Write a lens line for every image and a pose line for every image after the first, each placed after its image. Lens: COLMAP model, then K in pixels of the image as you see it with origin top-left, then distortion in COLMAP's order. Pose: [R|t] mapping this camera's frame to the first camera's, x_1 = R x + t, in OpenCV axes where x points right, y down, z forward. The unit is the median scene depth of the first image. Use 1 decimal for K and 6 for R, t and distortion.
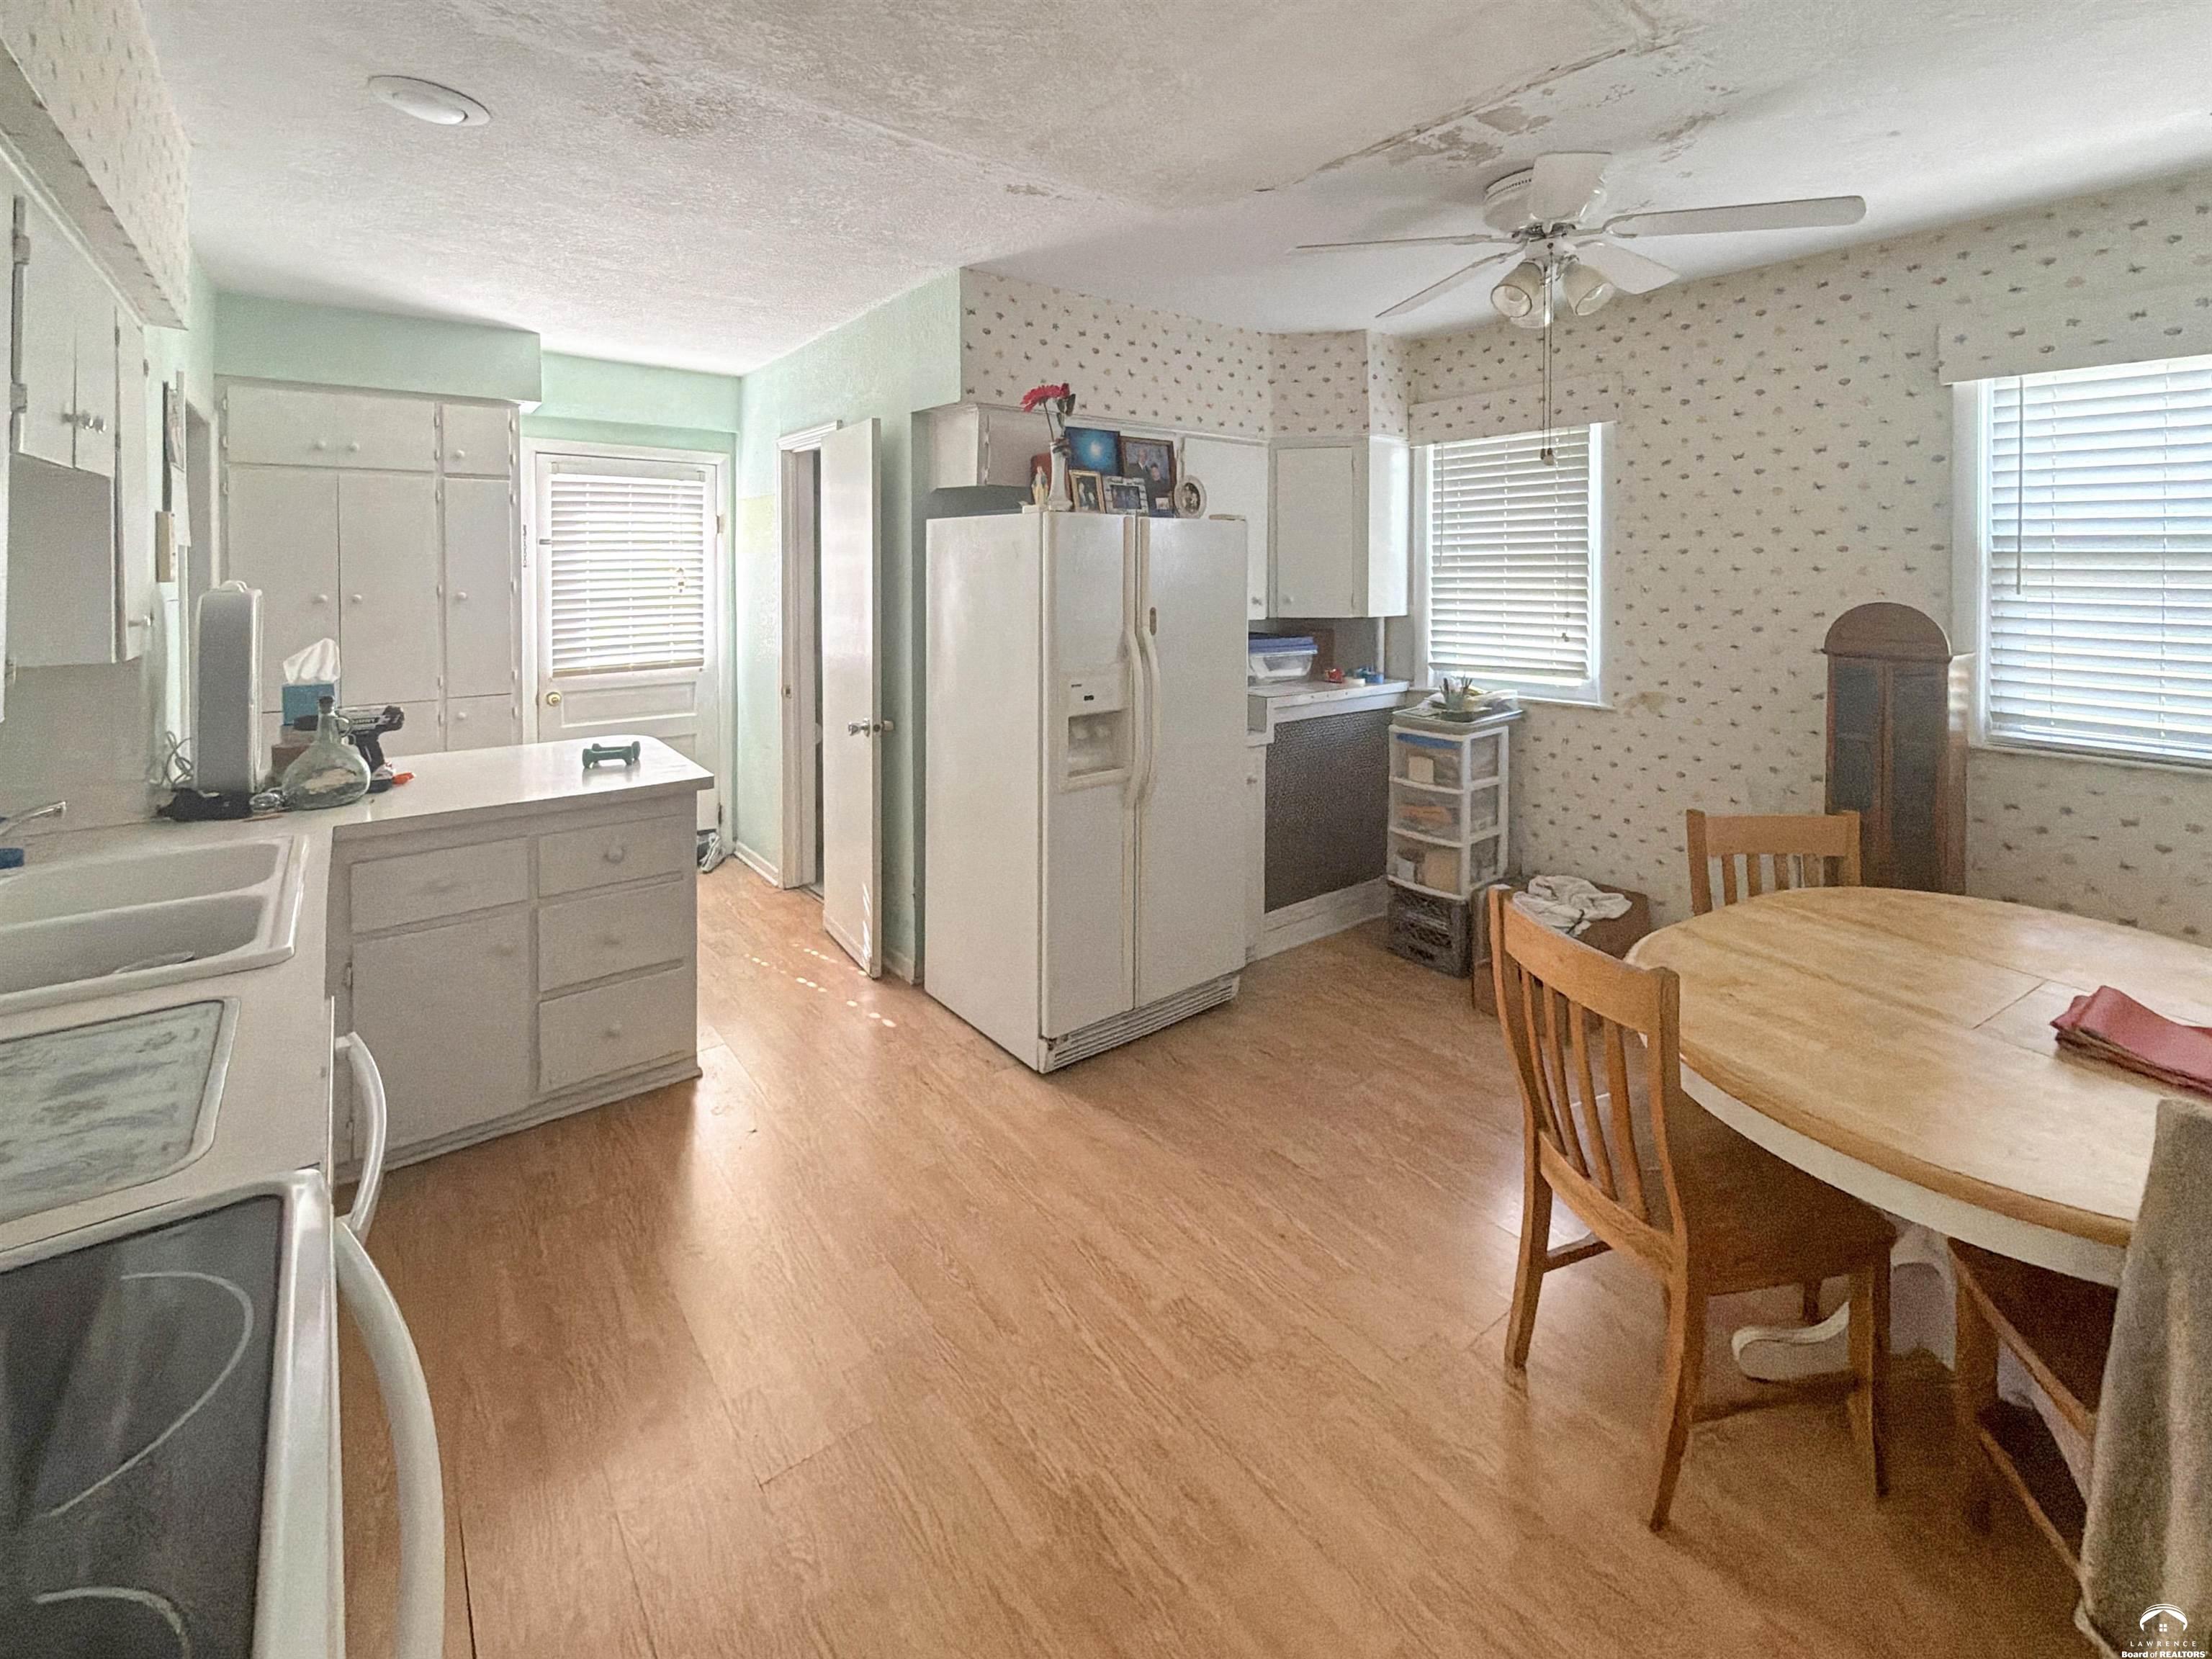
lens RADIAL K [[967.0, 0, 1103.5], [0, 967.0, 562.1], [0, 0, 1]] dist [-0.001947, -0.000296]
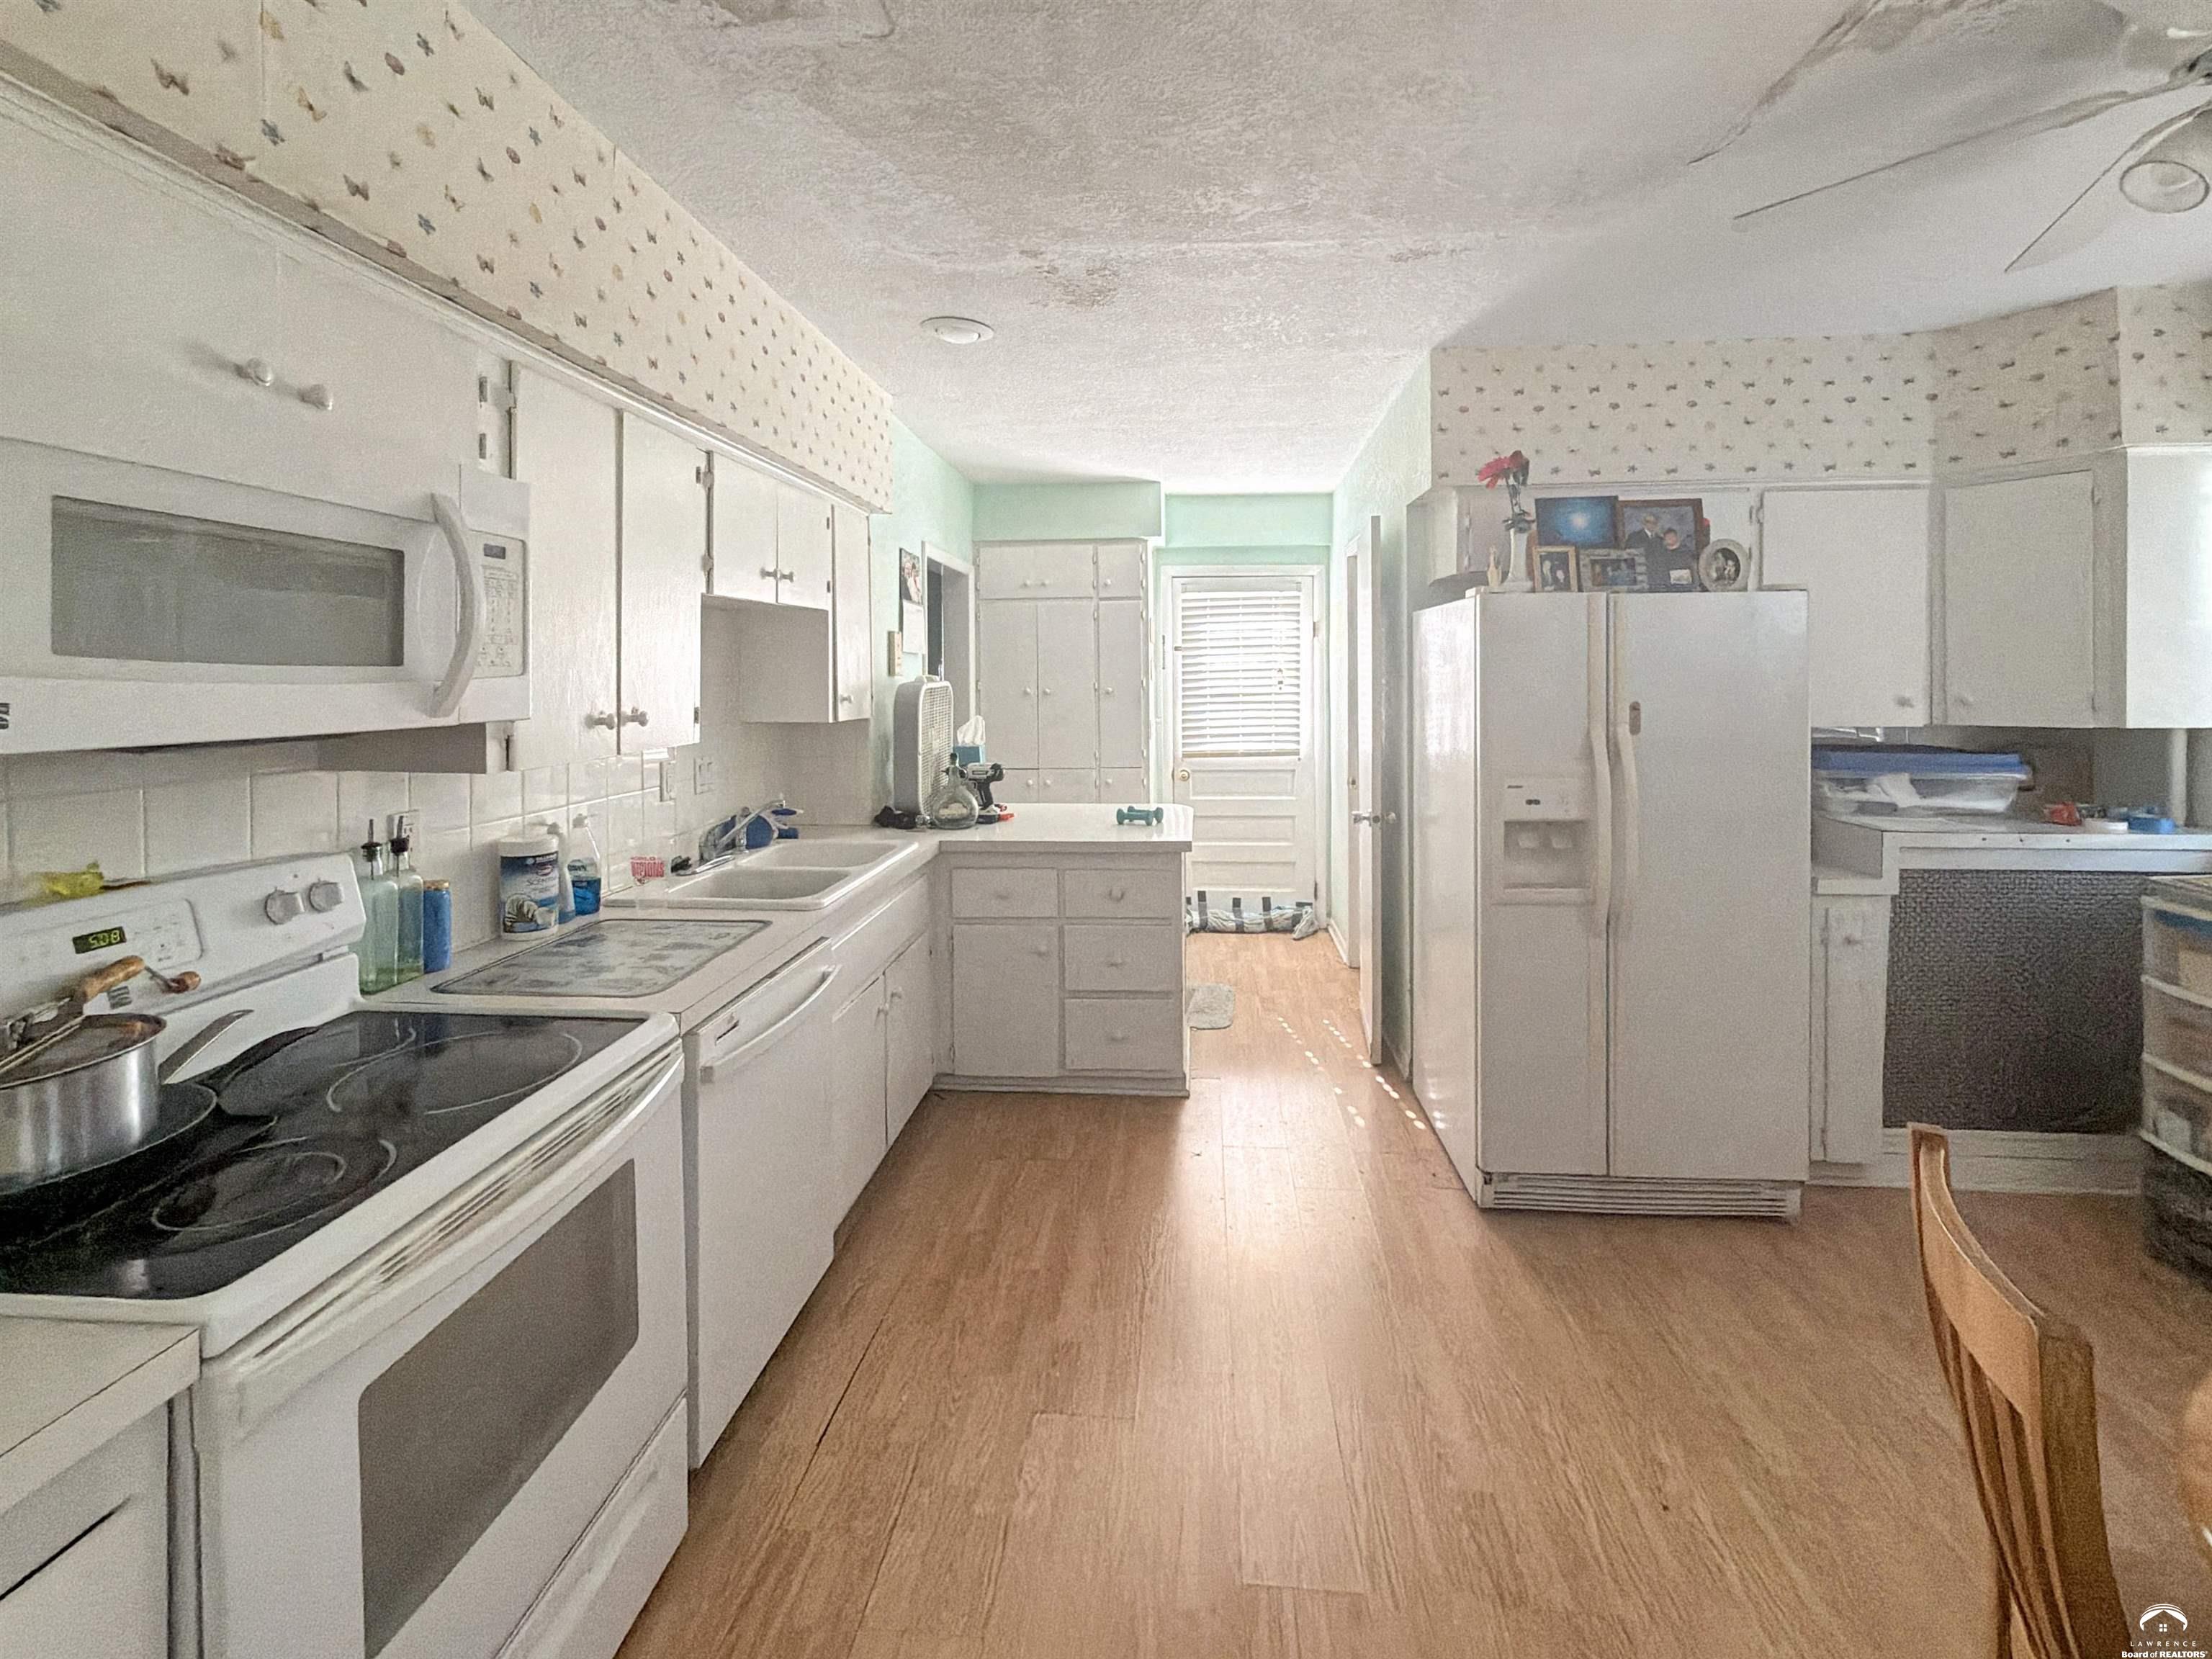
lens RADIAL K [[920.2, 0, 1108.8], [0, 920.2, 668.8], [0, 0, 1]] dist [0.001738, -0.000627]
pose [[0.737736, -0.011670, -0.674988, 0.213852], [0.010312, 0.999929, -0.006018, 0.015698], [0.675010, -0.002521, 0.737804, 0.093988]]
